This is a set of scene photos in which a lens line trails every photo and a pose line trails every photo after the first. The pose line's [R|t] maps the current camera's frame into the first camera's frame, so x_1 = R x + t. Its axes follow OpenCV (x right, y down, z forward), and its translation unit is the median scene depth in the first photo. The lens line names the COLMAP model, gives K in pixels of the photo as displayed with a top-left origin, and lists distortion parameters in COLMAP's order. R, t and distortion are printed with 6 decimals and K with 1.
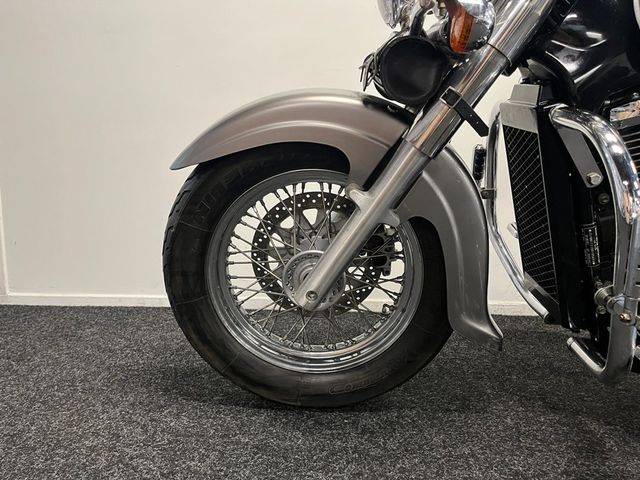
lens RADIAL K [[482.4, 0, 317.8], [0, 482.4, 239.5], [0, 0, 1]] dist [0.078577, -0.114240]
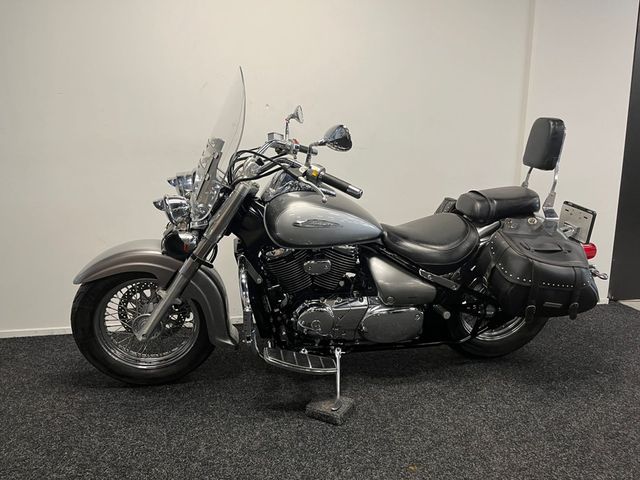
lens RADIAL K [[482.4, 0, 319.2], [0, 482.4, 237.7], [0, 0, 1]] dist [0.078577, -0.114240]
pose [[0.978246, -0.044688, 0.202578, 0.285094], [0.037748, 0.998565, 0.037998, -0.327465], [-0.203985, -0.029525, 0.978529, -1.144768]]
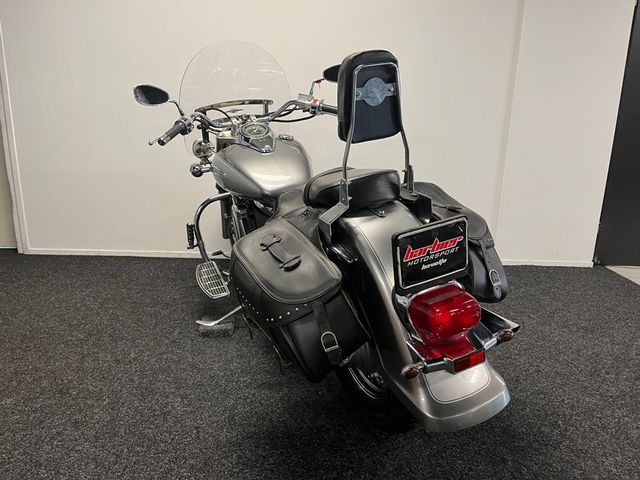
lens RADIAL K [[482.4, 0, 322.6], [0, 482.4, 242.1], [0, 0, 1]] dist [0.078577, -0.114240]
pose [[0.999222, 0.003342, 0.039284, 0.770743], [-0.007580, 0.994097, 0.108232, -0.225217], [-0.038690, -0.108446, 0.993349, -1.641130]]
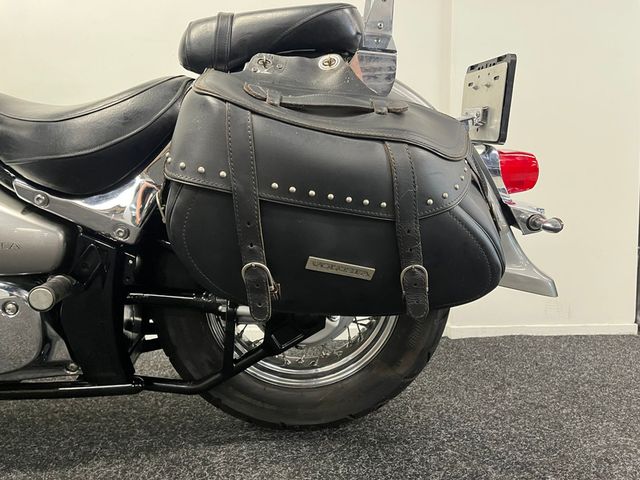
lens RADIAL K [[482.4, 0, 325.7], [0, 482.4, 235.5], [0, 0, 1]] dist [0.078577, -0.114240]
pose [[0.995379, -0.022675, 0.093309, 1.483740], [0.030759, 0.995808, -0.086140, 0.055420], [-0.090964, 0.088612, 0.991904, -0.083905]]
